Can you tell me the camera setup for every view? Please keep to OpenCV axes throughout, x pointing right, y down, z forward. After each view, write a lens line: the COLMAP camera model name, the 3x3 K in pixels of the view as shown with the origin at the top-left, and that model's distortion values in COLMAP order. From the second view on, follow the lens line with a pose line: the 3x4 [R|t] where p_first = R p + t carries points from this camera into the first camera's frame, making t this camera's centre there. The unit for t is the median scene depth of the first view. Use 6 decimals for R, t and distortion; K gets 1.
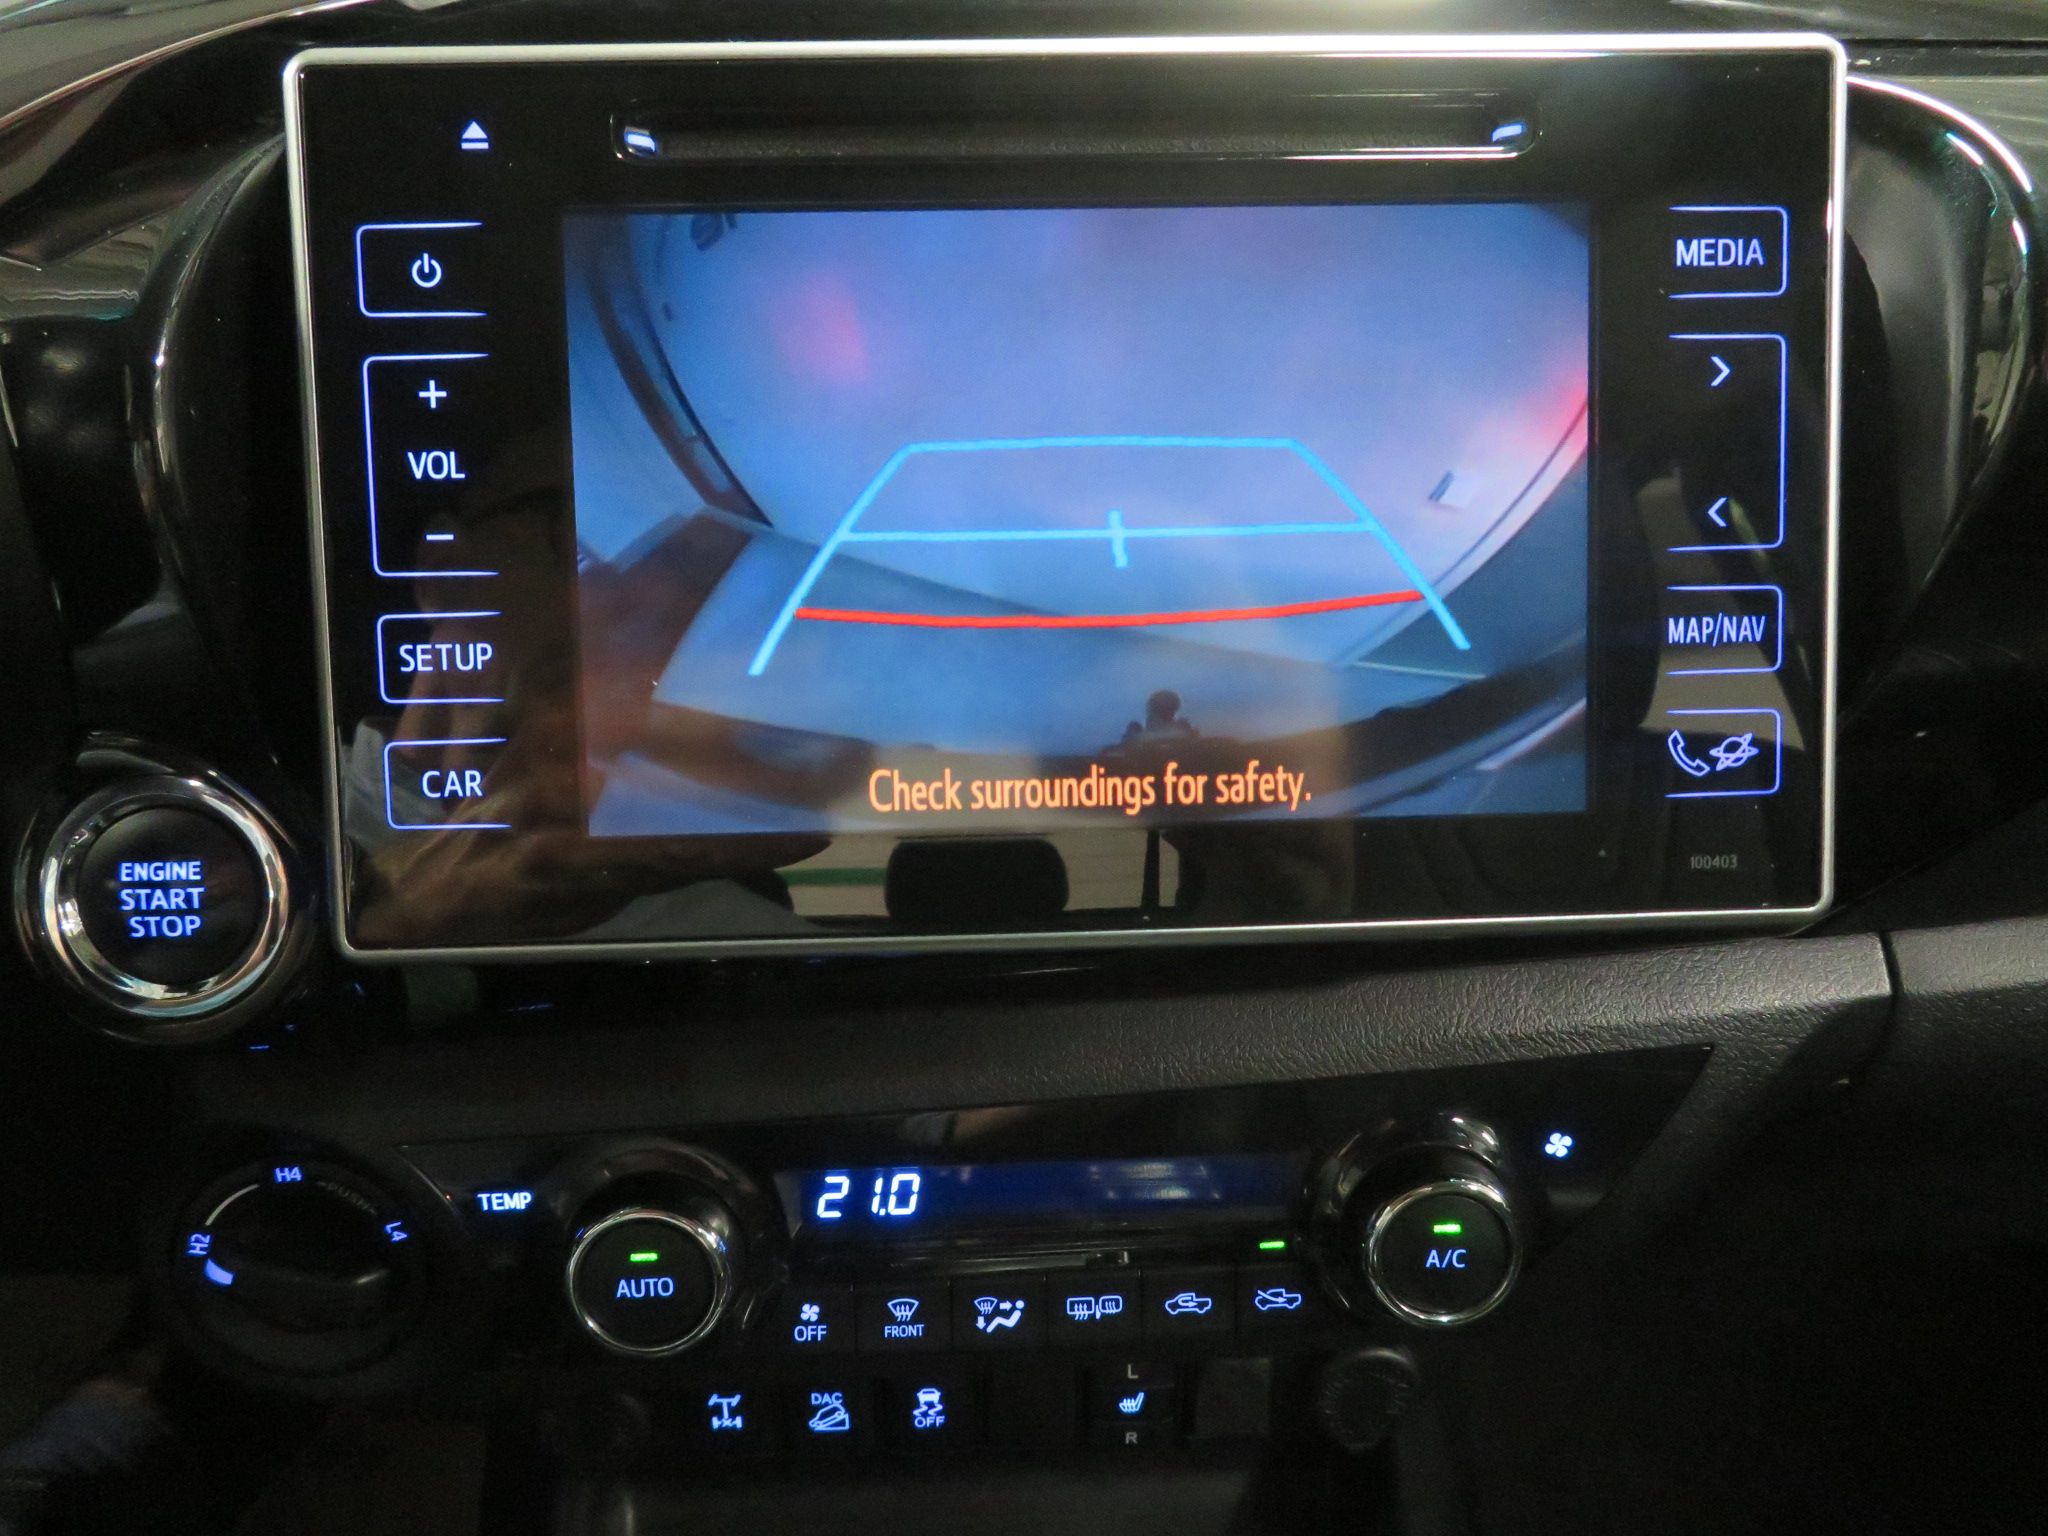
lens RADIAL K [[1481.3, 0, 1024.0], [0, 1481.3, 768.0], [0, 0, 1]] dist [-0.006018, -0.000704]
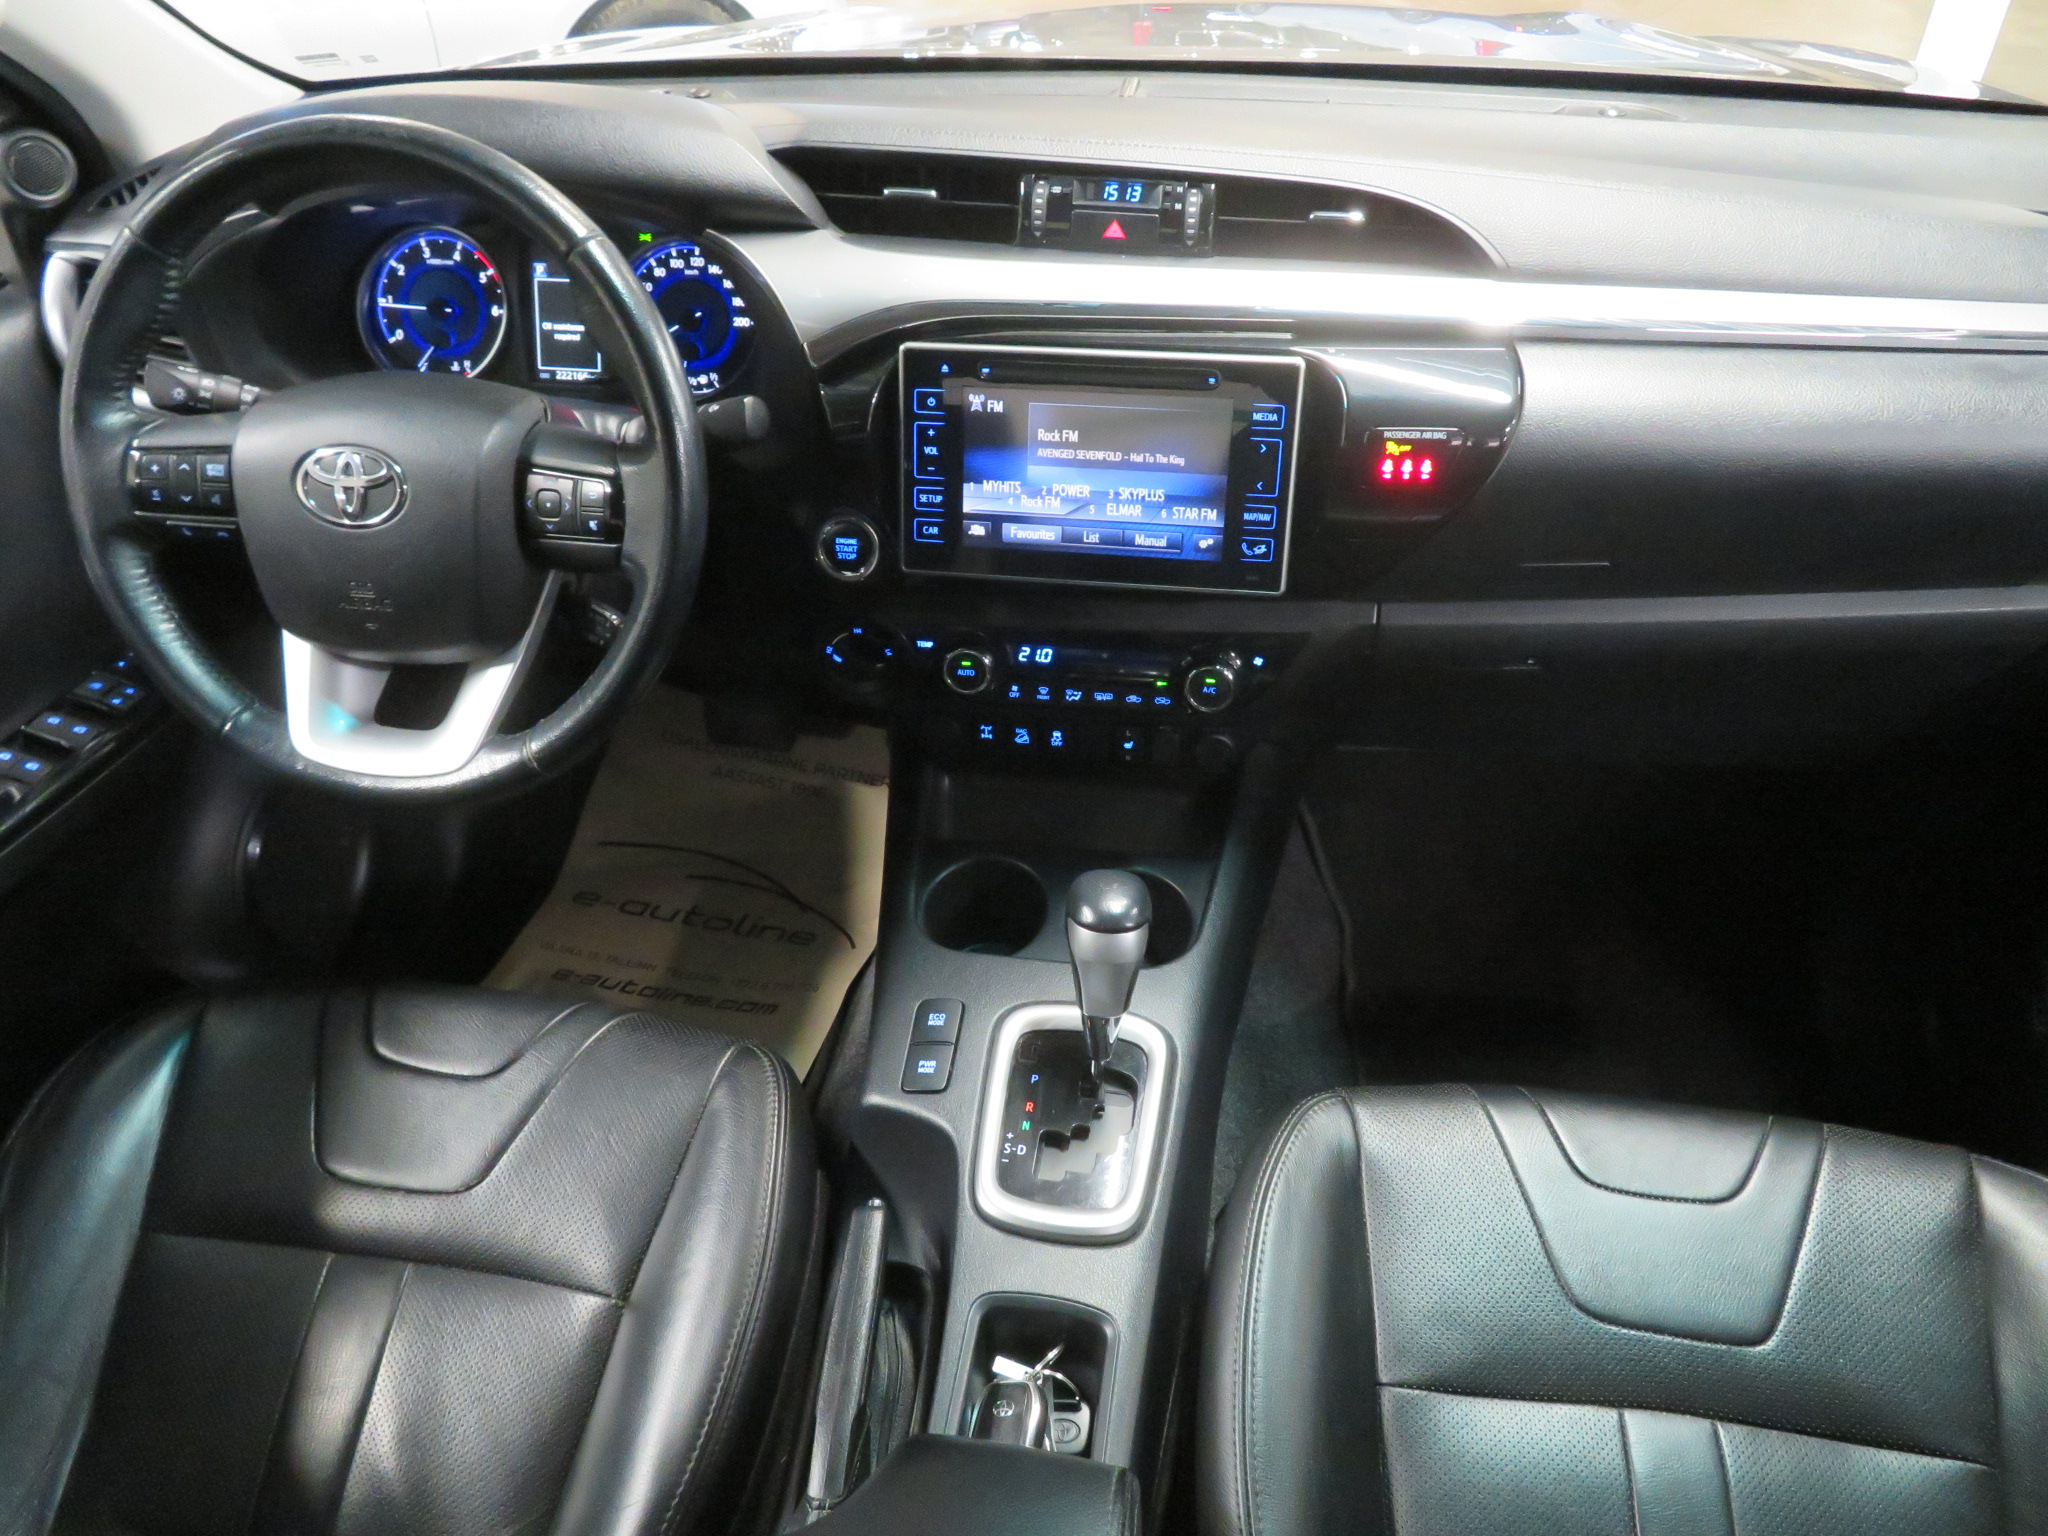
lens RADIAL K [[1481.3, 0, 1024.0], [0, 1481.3, 768.0], [0, 0, 1]] dist [-0.006018, -0.000704]
pose [[0.979985, 0.111967, -0.164599, 0.446709], [-0.063331, 0.959227, 0.275449, -0.371645], [0.188729, -0.259512, 0.947119, -2.198896]]
